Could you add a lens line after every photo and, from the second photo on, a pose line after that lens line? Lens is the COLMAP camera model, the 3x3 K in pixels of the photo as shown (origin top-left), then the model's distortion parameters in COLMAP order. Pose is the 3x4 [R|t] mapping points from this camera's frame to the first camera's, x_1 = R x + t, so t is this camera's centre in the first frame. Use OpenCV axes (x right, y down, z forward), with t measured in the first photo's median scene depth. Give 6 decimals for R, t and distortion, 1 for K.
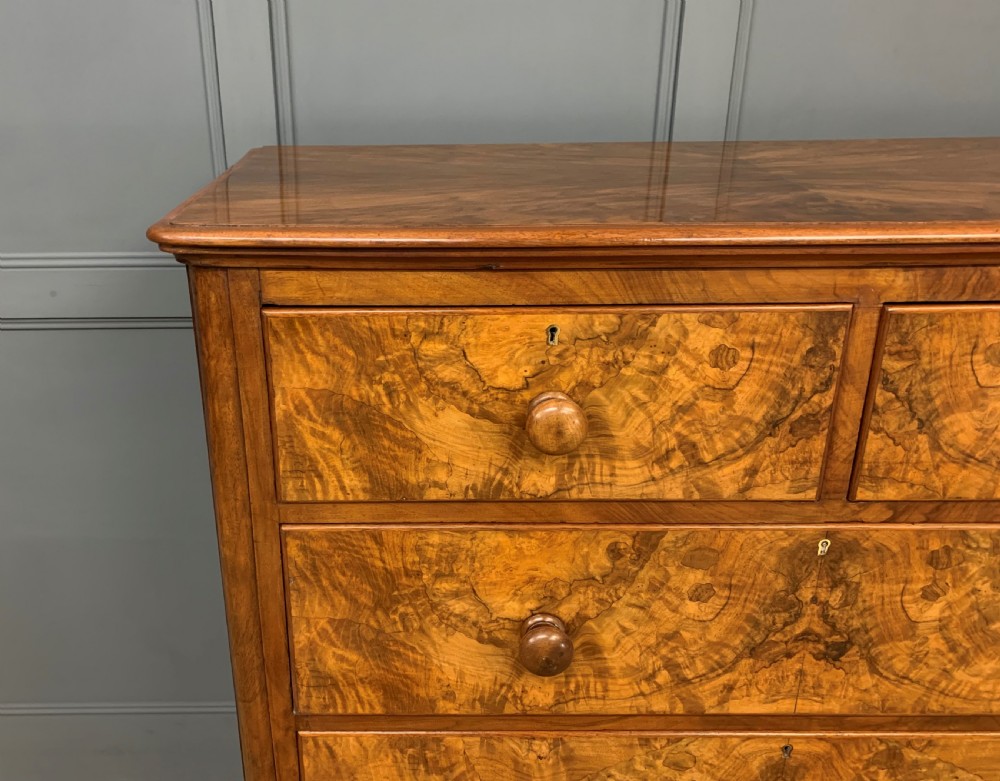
lens RADIAL K [[888.3, 0, 414.2], [0, 888.3, 391.2], [0, 0, 1]] dist [0.047005, -0.062981]
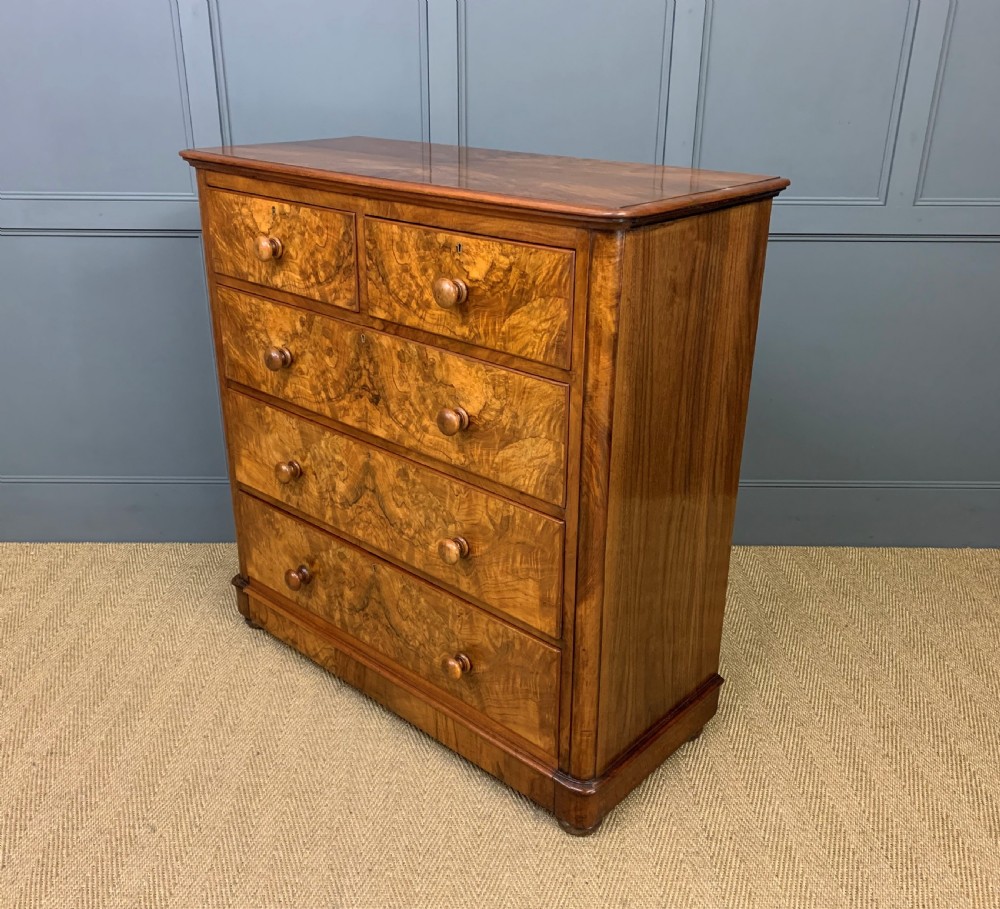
lens RADIAL K [[971.4, 0, 501.1], [0, 971.4, 478.3], [0, 0, 1]] dist [0.138243, -0.409218]
pose [[0.739860, 0.286946, -0.608497, 2.290381], [-0.269642, 0.955130, 0.122553, 0.126743], [0.616360, 0.073404, 0.784036, -0.594222]]
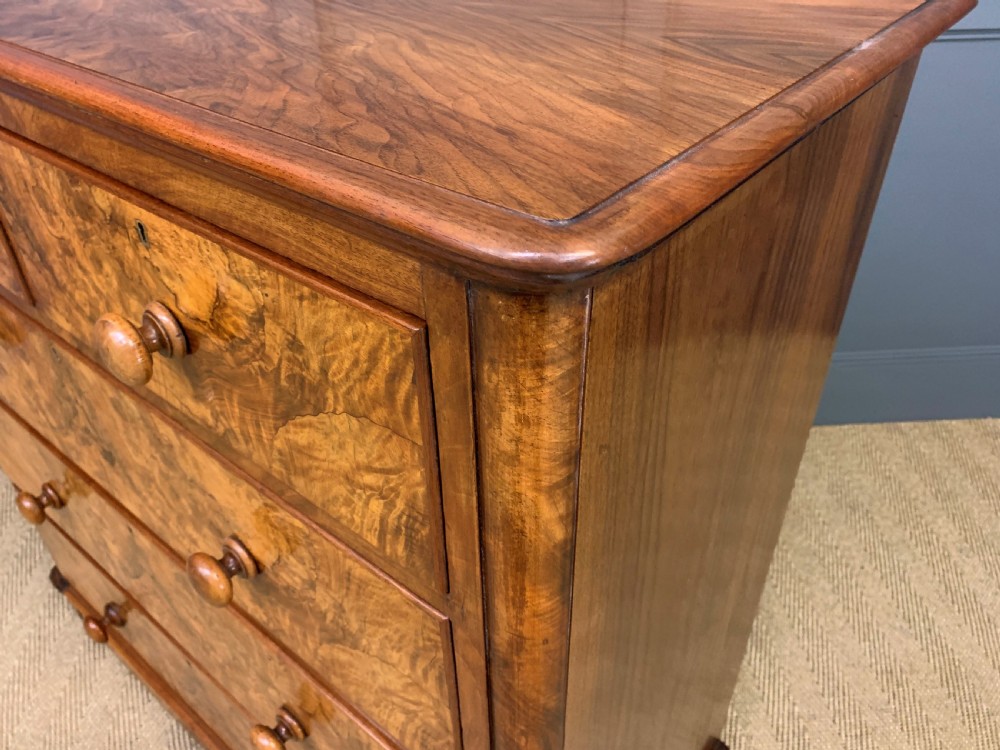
lens RADIAL K [[774.6, 0, 500.0], [0, 774.6, 375.0], [0, 0, 1]] dist [0.050699, -0.051717]
pose [[0.774332, 0.375918, -0.509014, 1.392949], [-0.233014, 0.917279, 0.322960, -0.226151], [0.588315, -0.131471, 0.797873, 0.607340]]
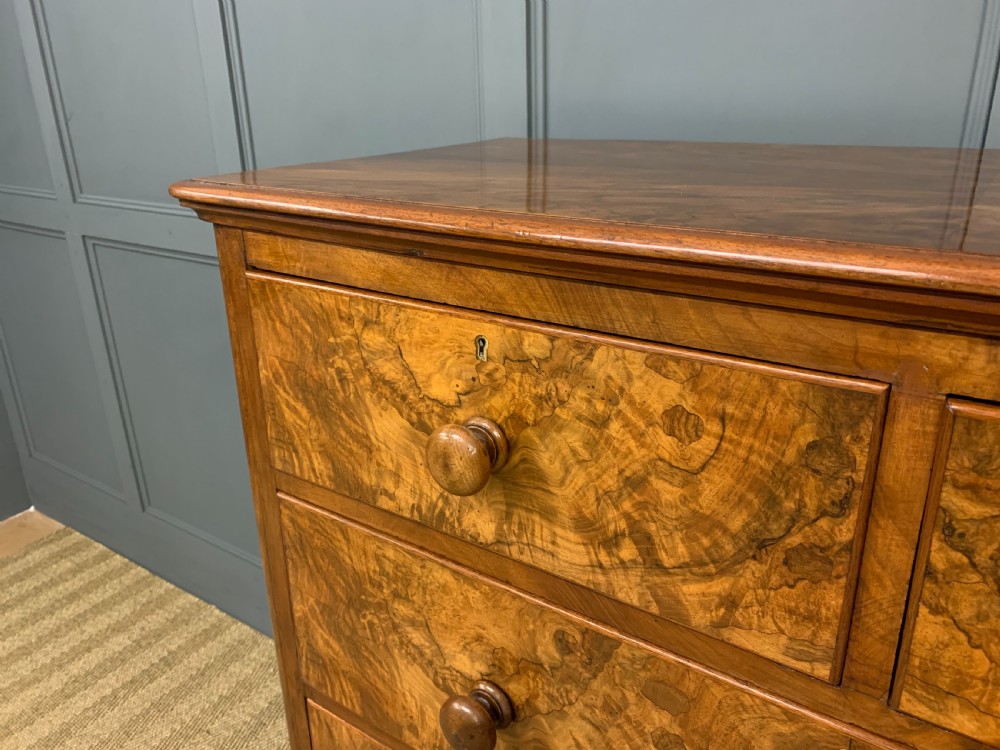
lens RADIAL K [[774.6, 0, 500.0], [0, 774.6, 375.0], [0, 0, 1]] dist [0.050699, -0.051717]
pose [[0.822098, 0.195966, -0.534558, 0.524706], [-0.205175, 0.977784, 0.042911, -0.069396], [0.531091, 0.074400, 0.844042, 0.401695]]
